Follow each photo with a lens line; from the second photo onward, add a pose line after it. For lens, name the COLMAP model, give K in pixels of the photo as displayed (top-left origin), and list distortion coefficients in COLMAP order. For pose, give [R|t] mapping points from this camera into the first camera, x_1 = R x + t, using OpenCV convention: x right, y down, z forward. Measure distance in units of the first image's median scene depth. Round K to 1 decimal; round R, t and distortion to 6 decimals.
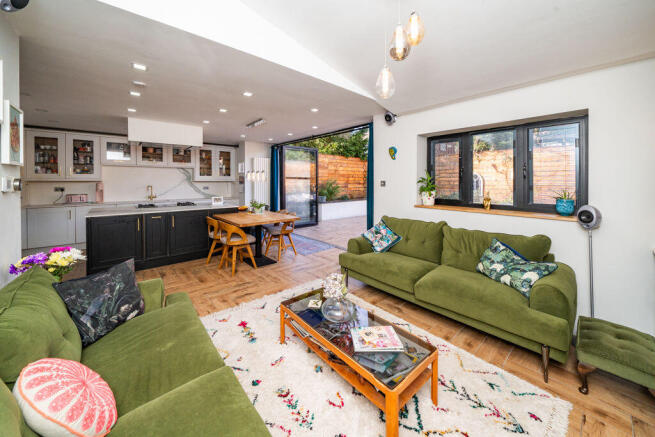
lens RADIAL K [[233.9, 0, 323.4], [0, 233.9, 181.5], [0, 0, 1]] dist [-0.001960, 0.000072]
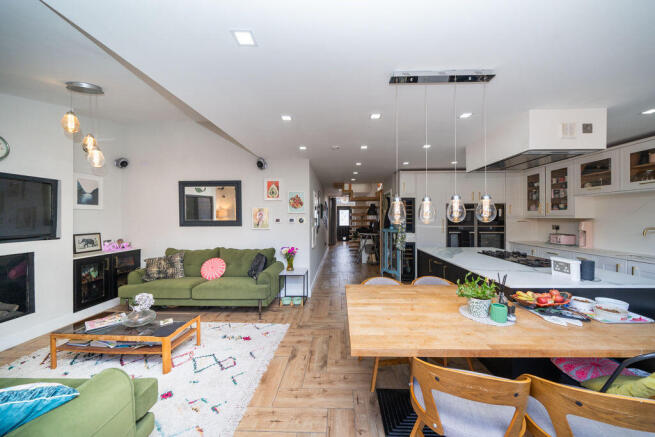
lens RADIAL K [[233.9, 0, 333.2], [0, 233.9, 218.4], [0, 0, 1]] dist [-0.001960, 0.000072]
pose [[-0.666370, 0.003619, -0.745613, 0.097355], [-0.000451, 0.999986, 0.005257, -0.006335], [0.745621, 0.003839, -0.666359, 0.807582]]
